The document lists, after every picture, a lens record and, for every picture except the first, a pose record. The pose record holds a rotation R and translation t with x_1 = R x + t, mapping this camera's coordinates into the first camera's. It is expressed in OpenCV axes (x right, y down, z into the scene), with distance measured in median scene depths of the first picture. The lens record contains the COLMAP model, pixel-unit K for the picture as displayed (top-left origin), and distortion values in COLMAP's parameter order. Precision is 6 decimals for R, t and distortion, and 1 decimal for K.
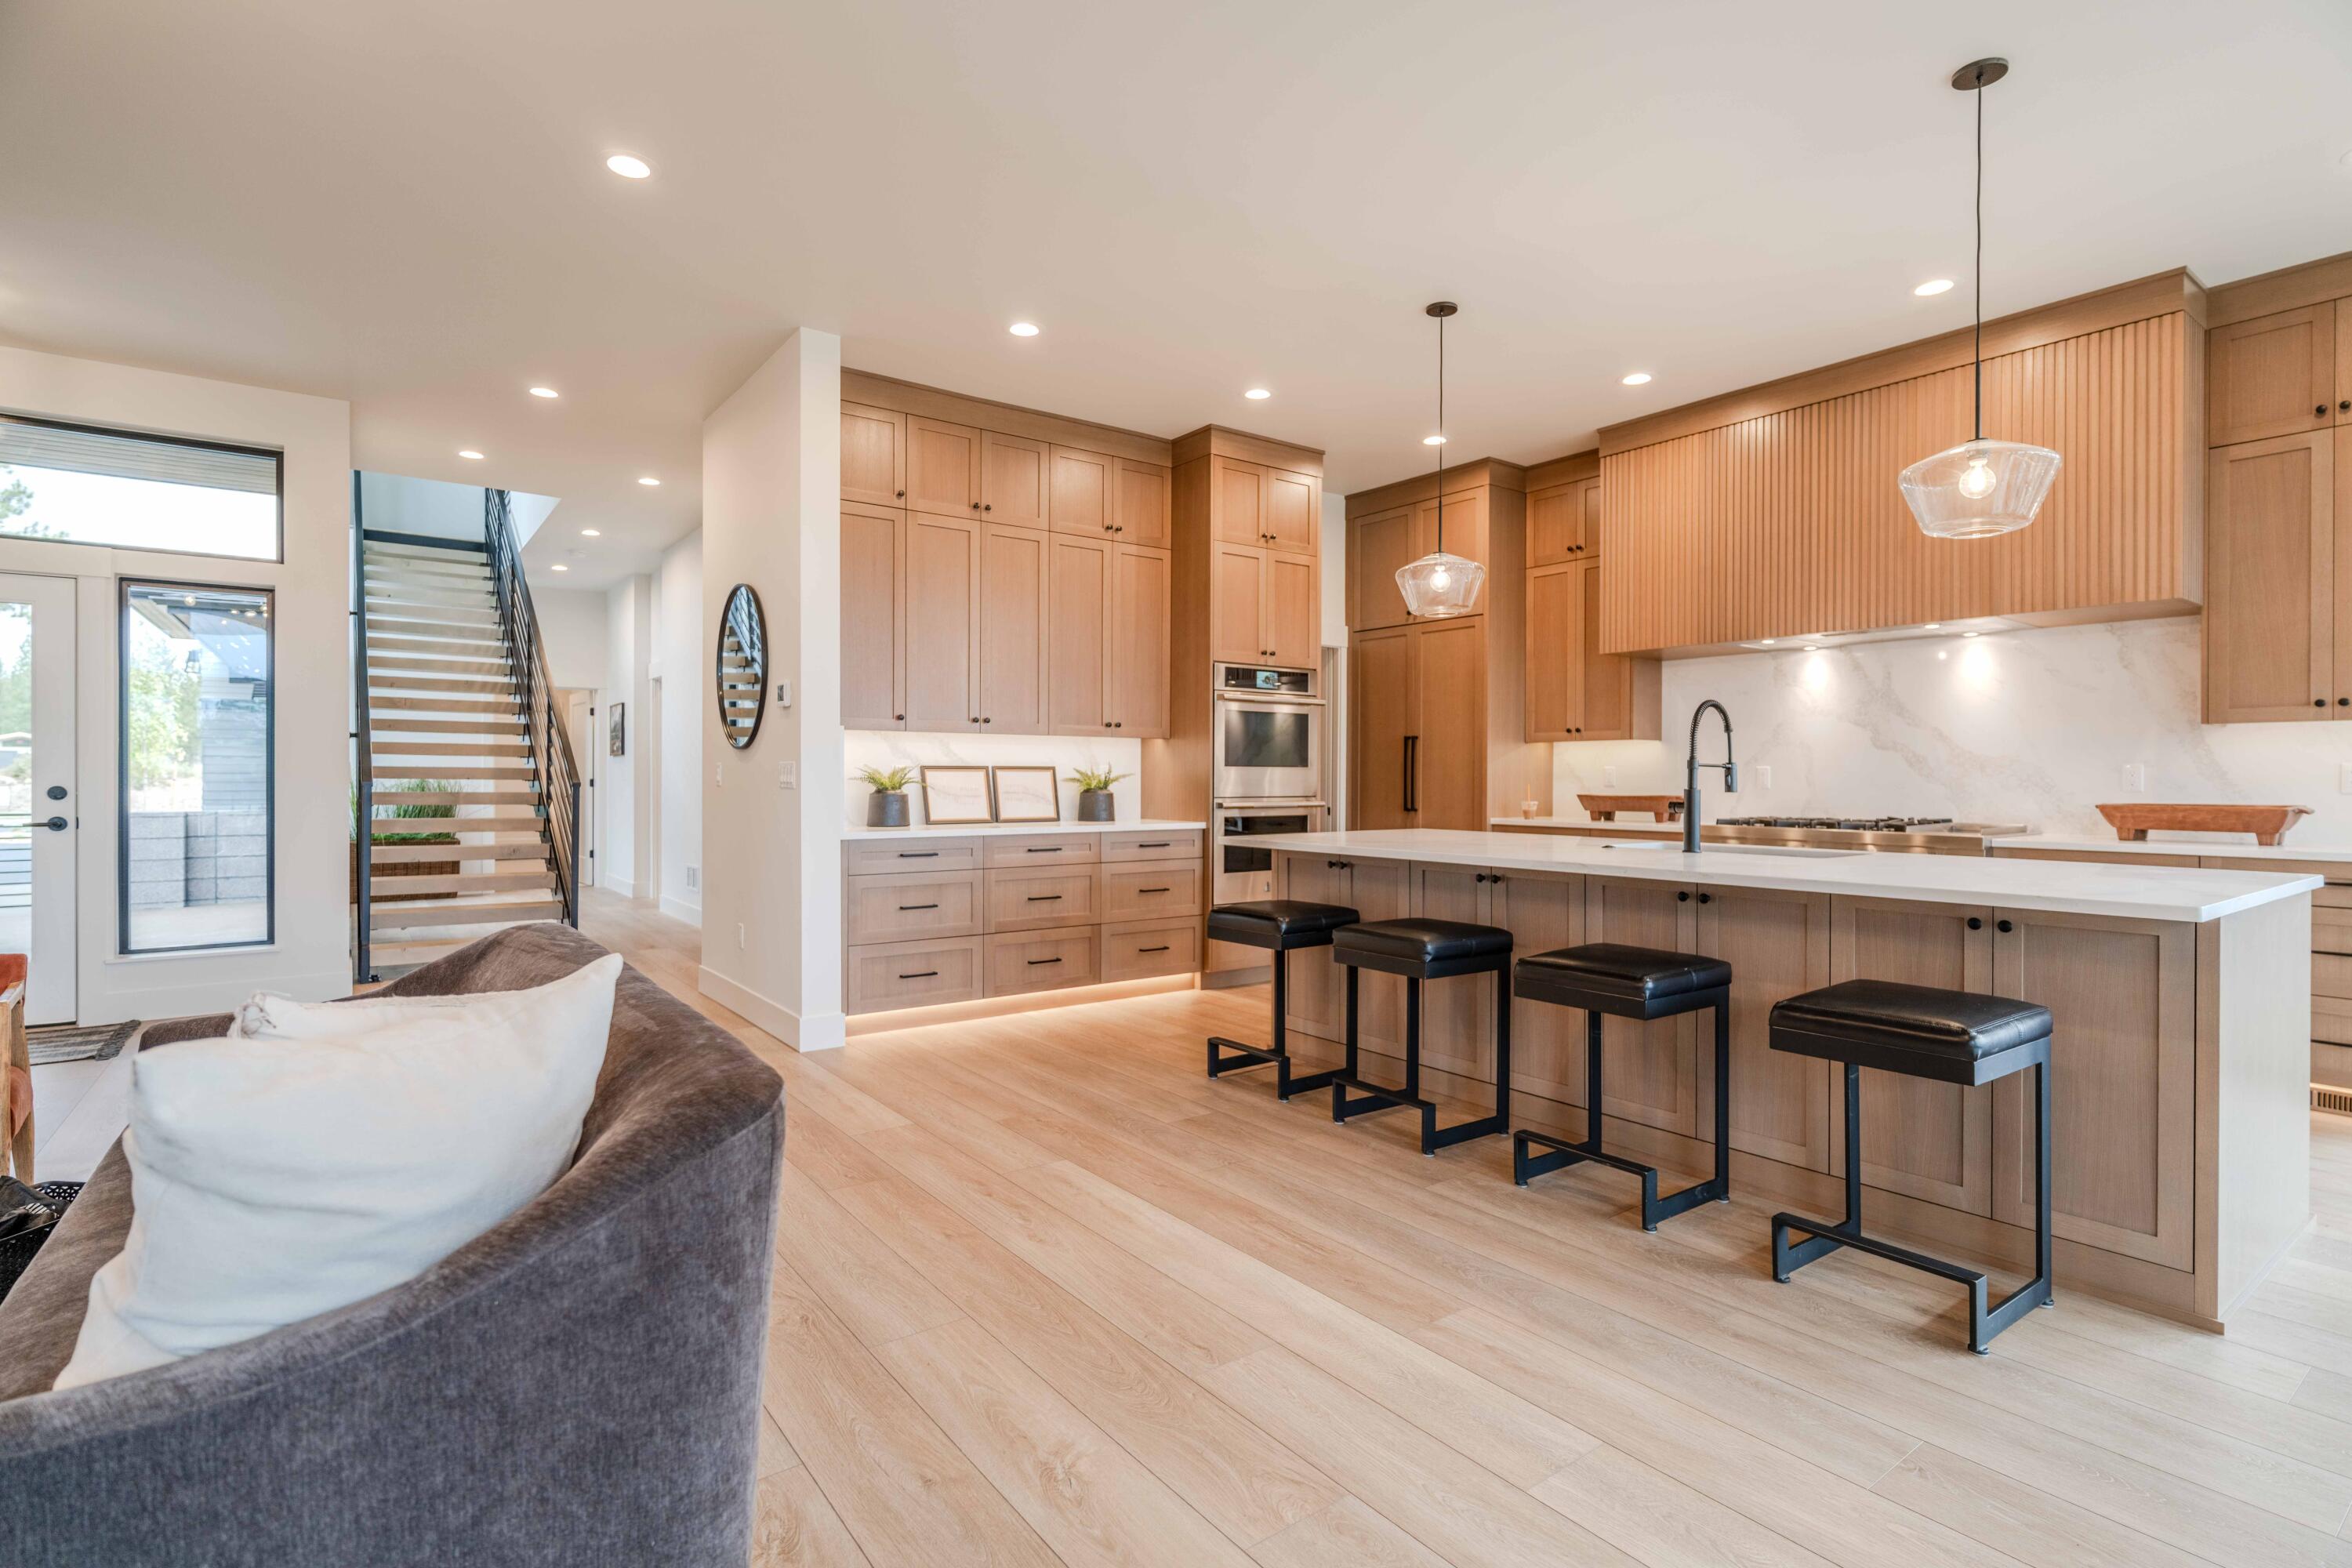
lens RADIAL K [[1126.8, 0, 1170.0], [0, 1126.8, 777.6], [0, 0, 1]] dist [-0.001778, 0.001353]
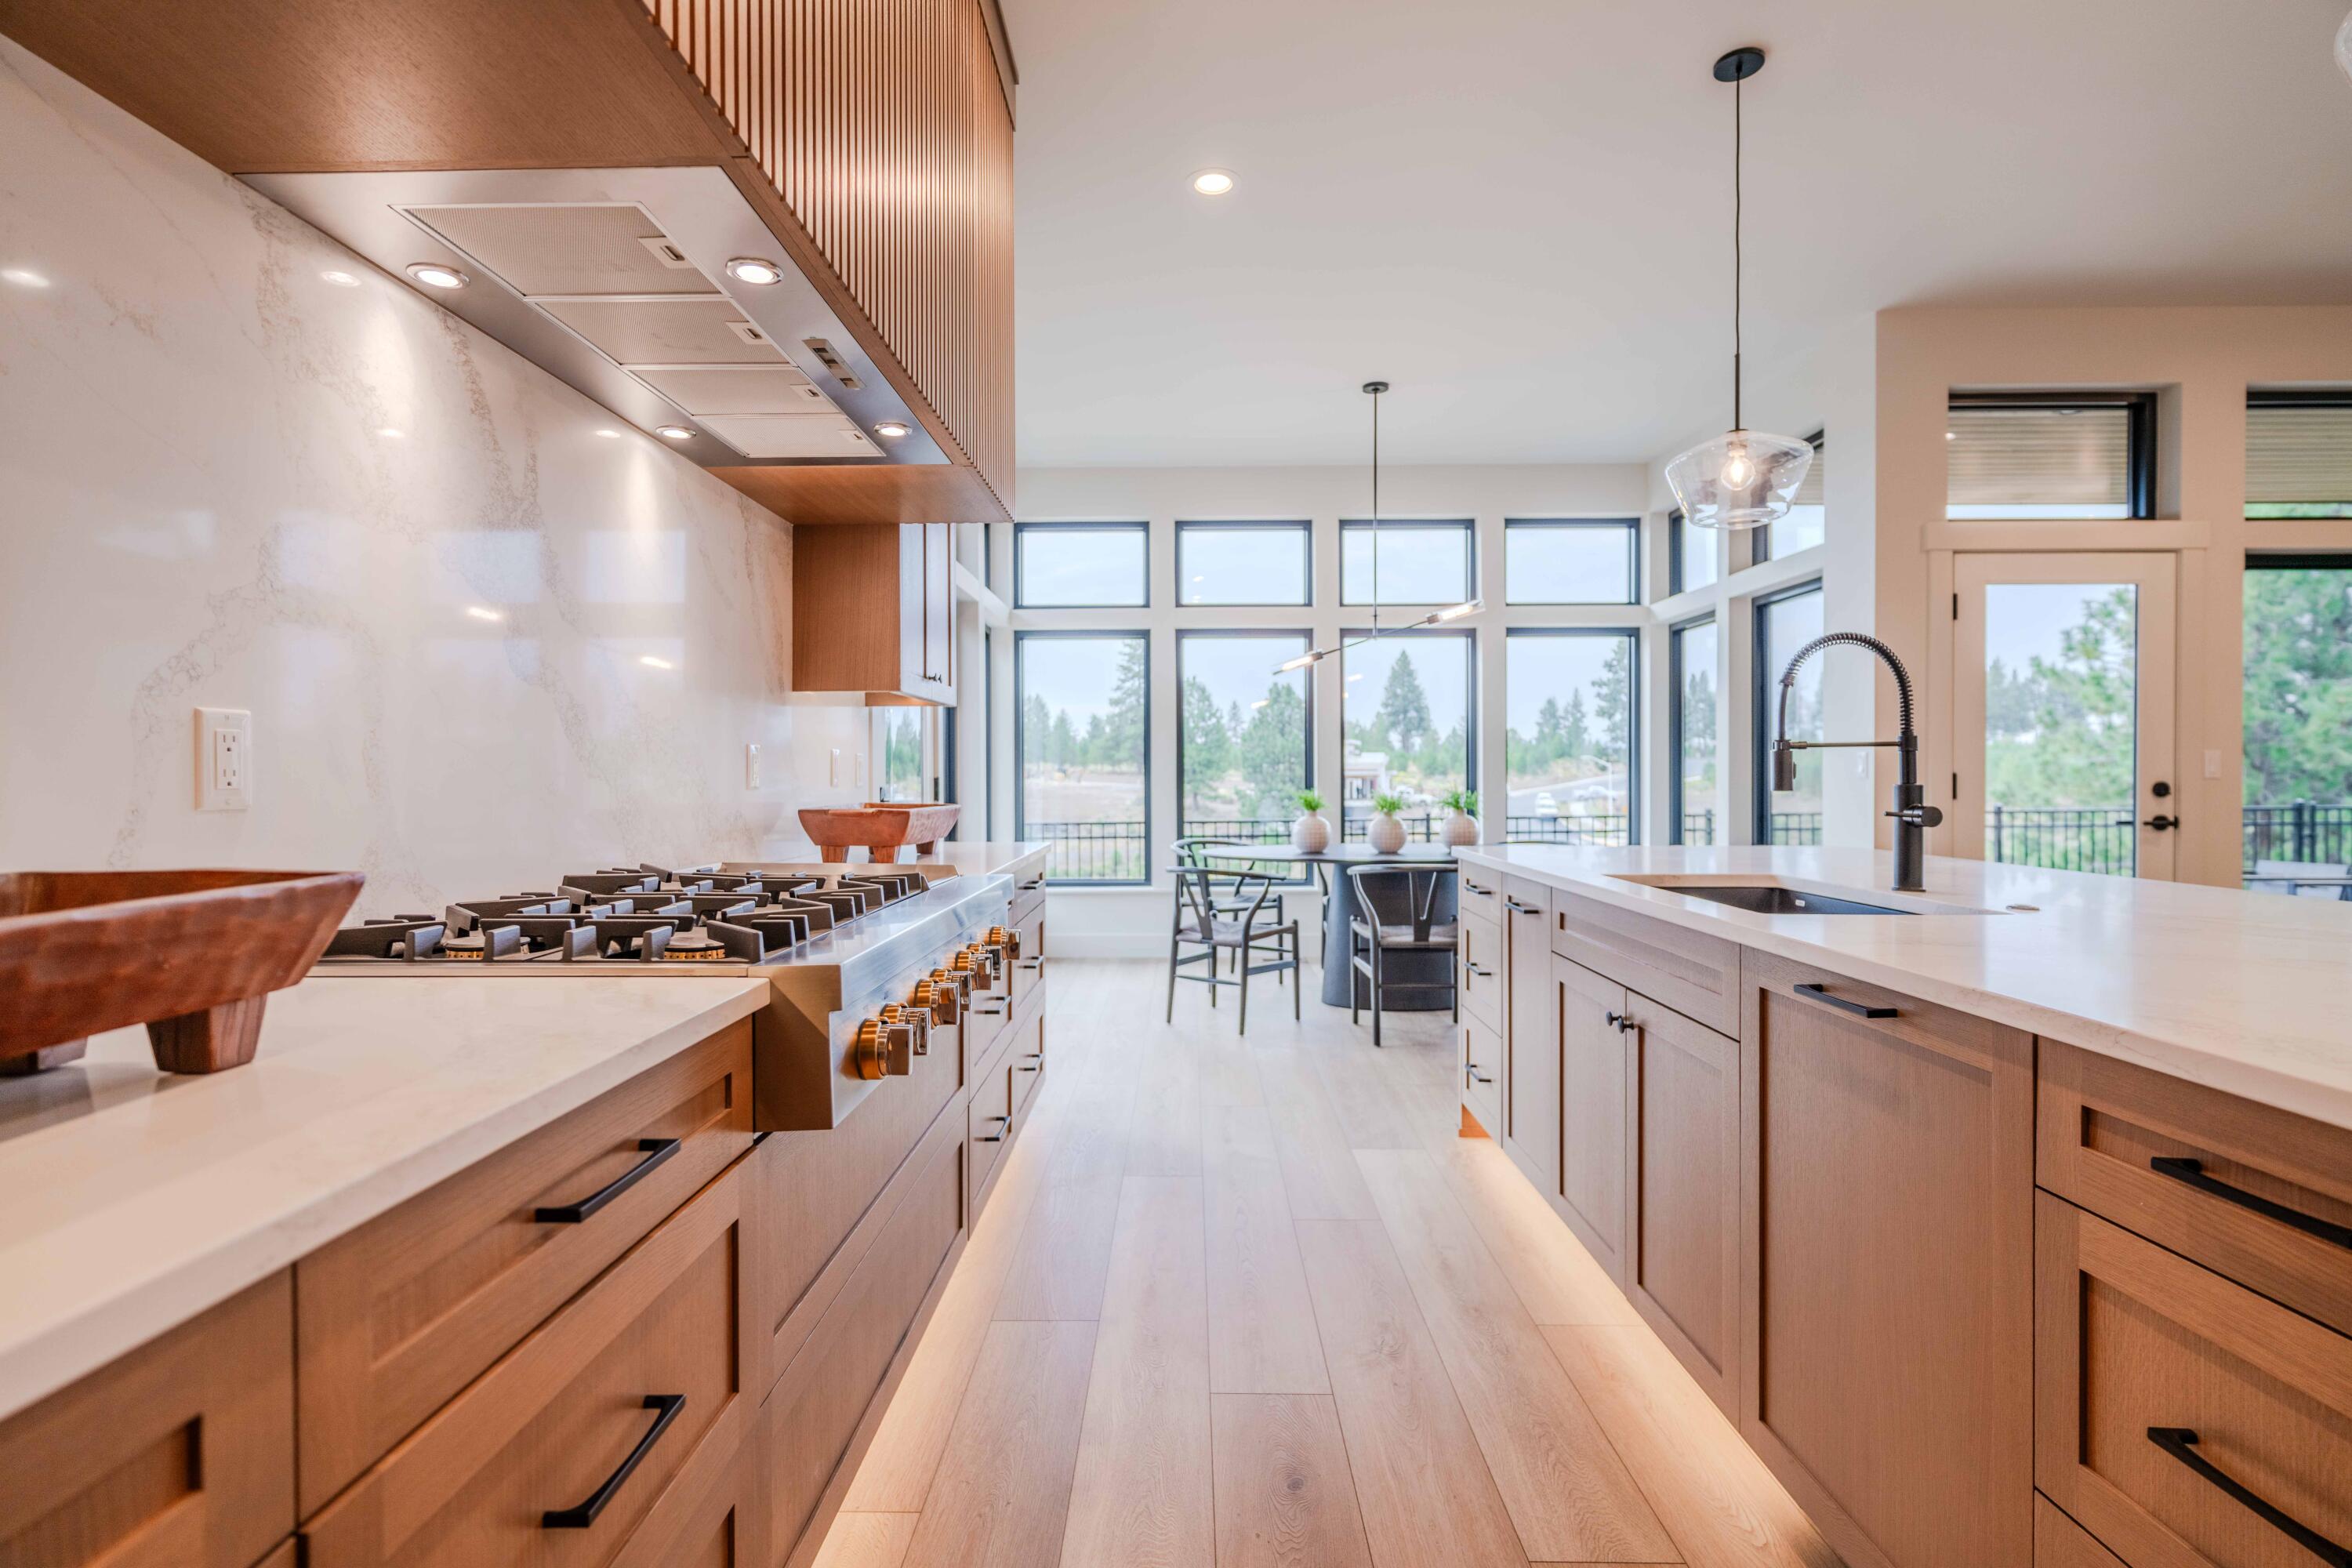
lens RADIAL K [[1126.8, 0, 1175.3], [0, 1126.8, 777.6], [0, 0, 1]] dist [-0.001778, 0.001353]
pose [[-0.796252, -0.003796, 0.604954, 0.273651], [-0.000151, 0.999982, 0.006076, 0.002152], [-0.604966, 0.004747, -0.796238, 1.136844]]
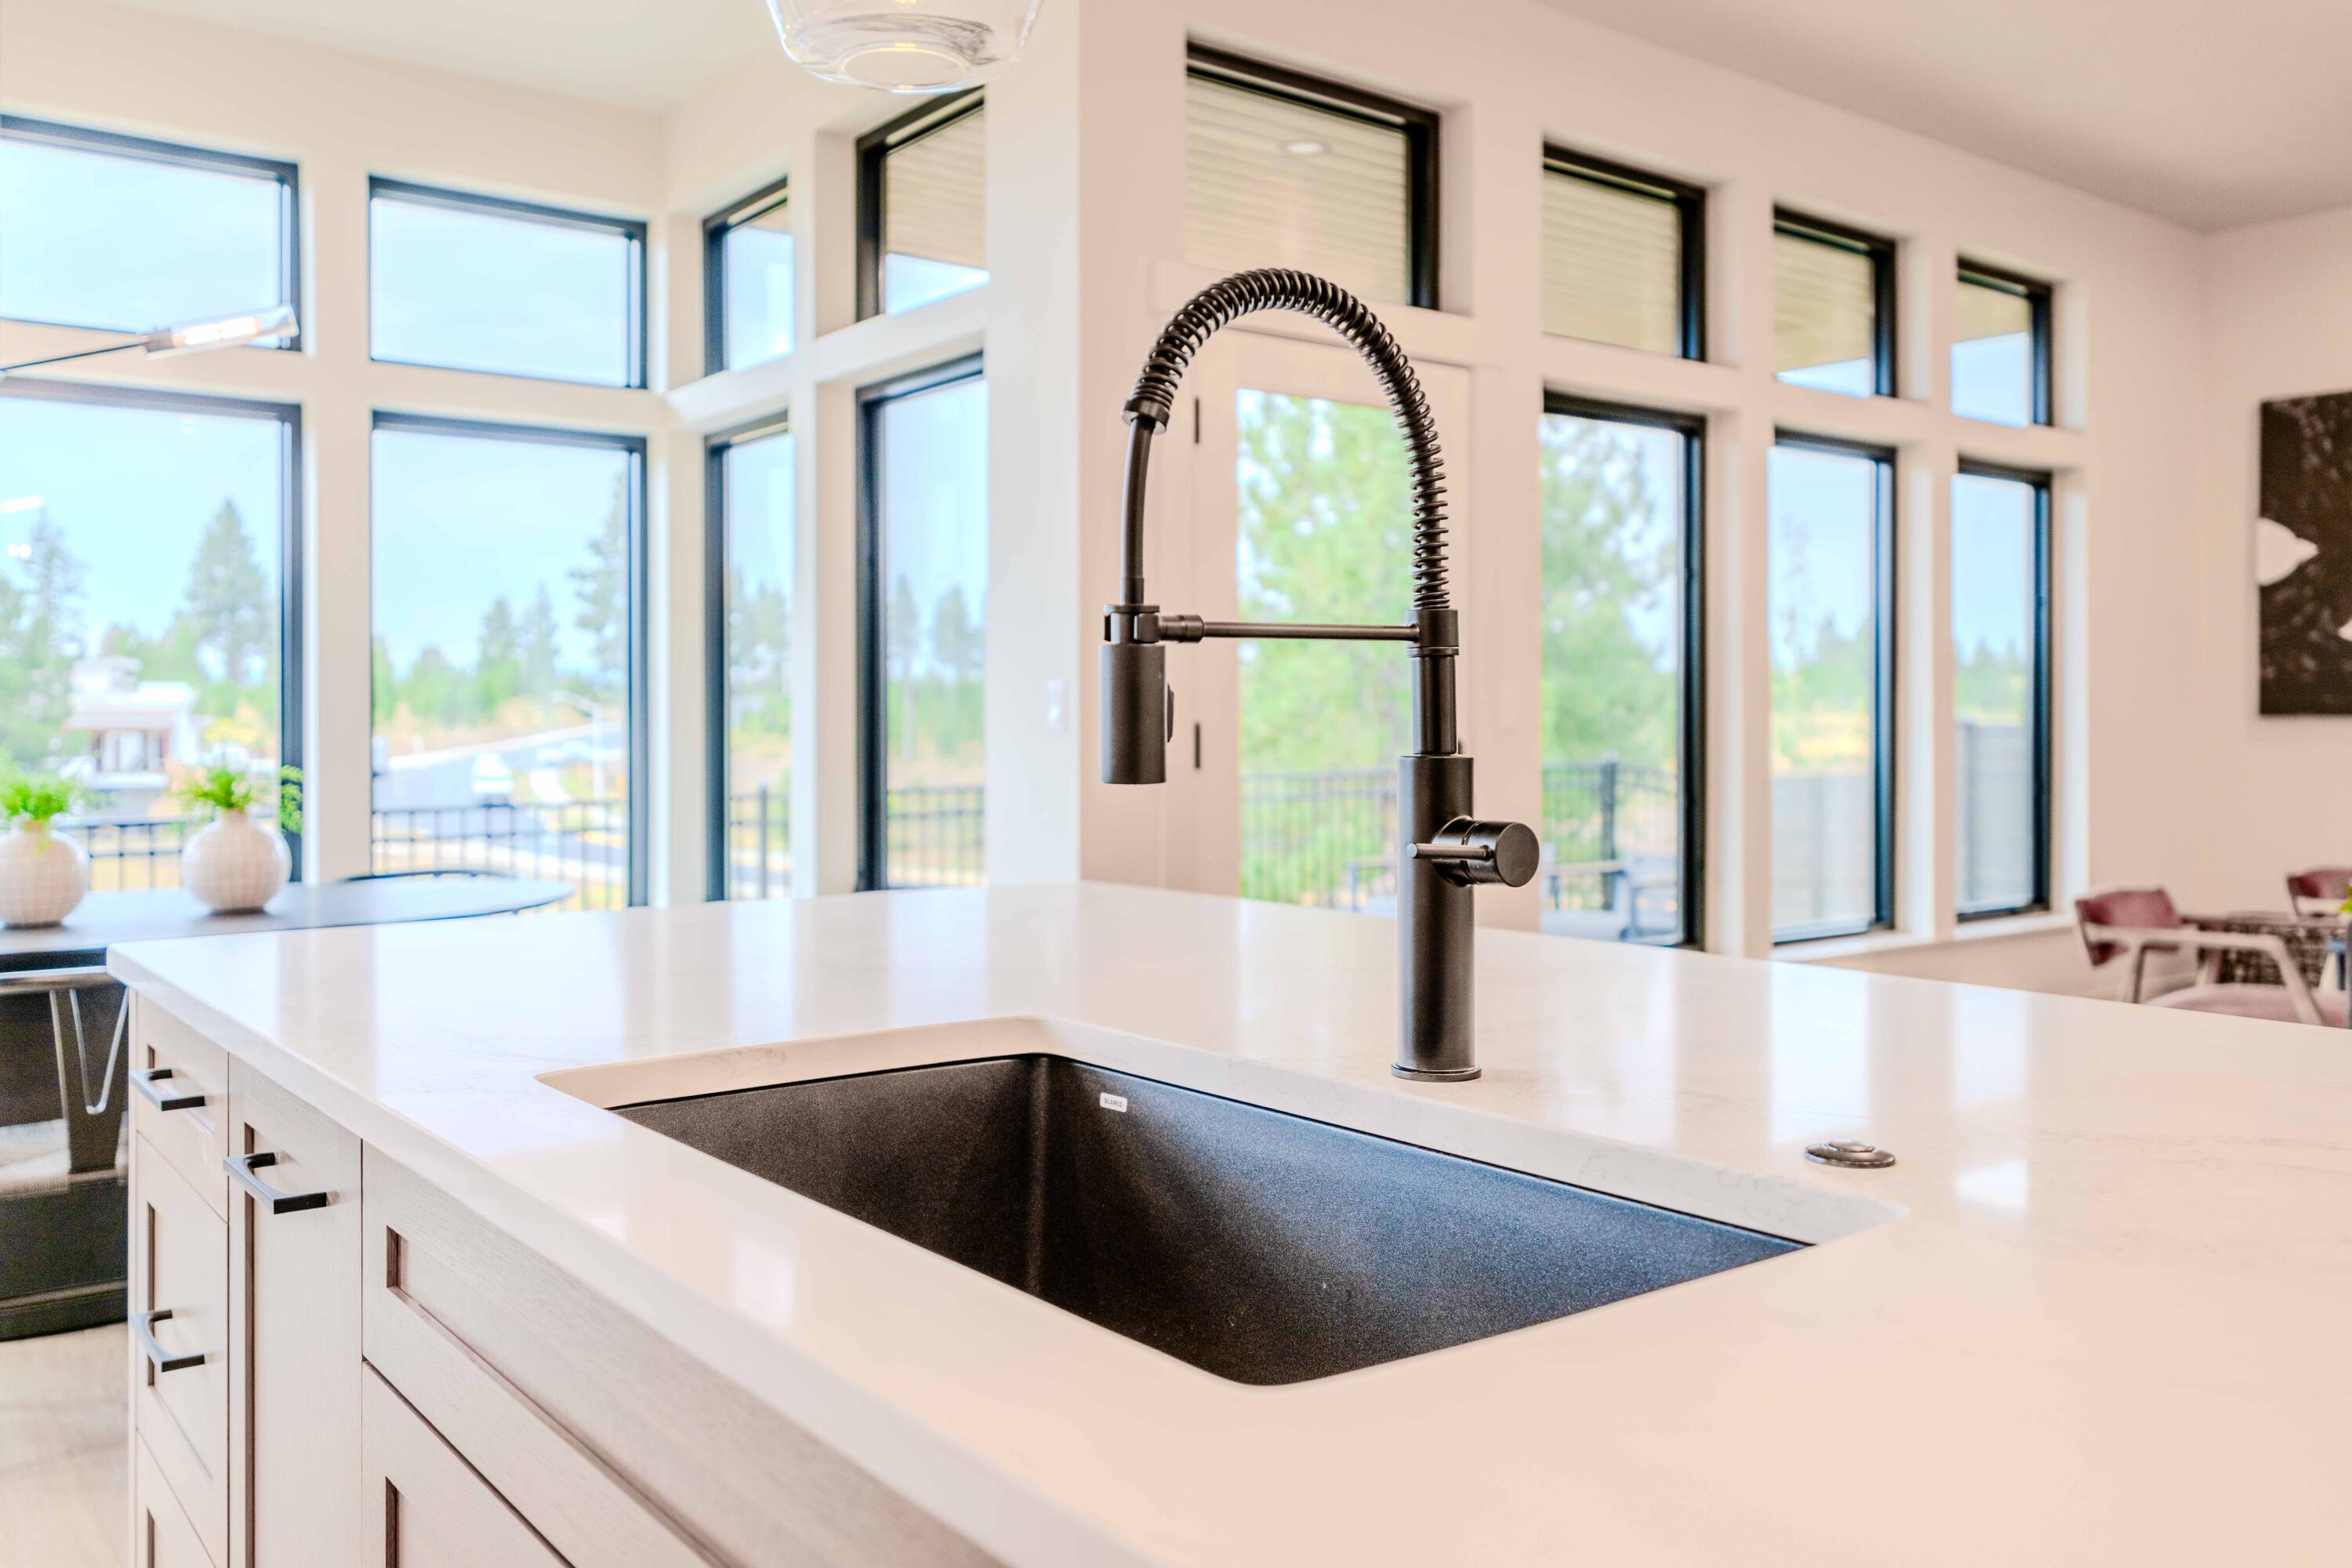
lens RADIAL K [[1854.7, 0, 1182.6], [0, 1854.7, 713.0], [0, 0, 1]] dist [0.001757, 0.003544]
pose [[-0.999710, -0.002517, -0.023940, 0.342904], [-0.002425, 0.999990, -0.003863, 0.002765], [0.023950, -0.003804, -0.999706, 0.883287]]
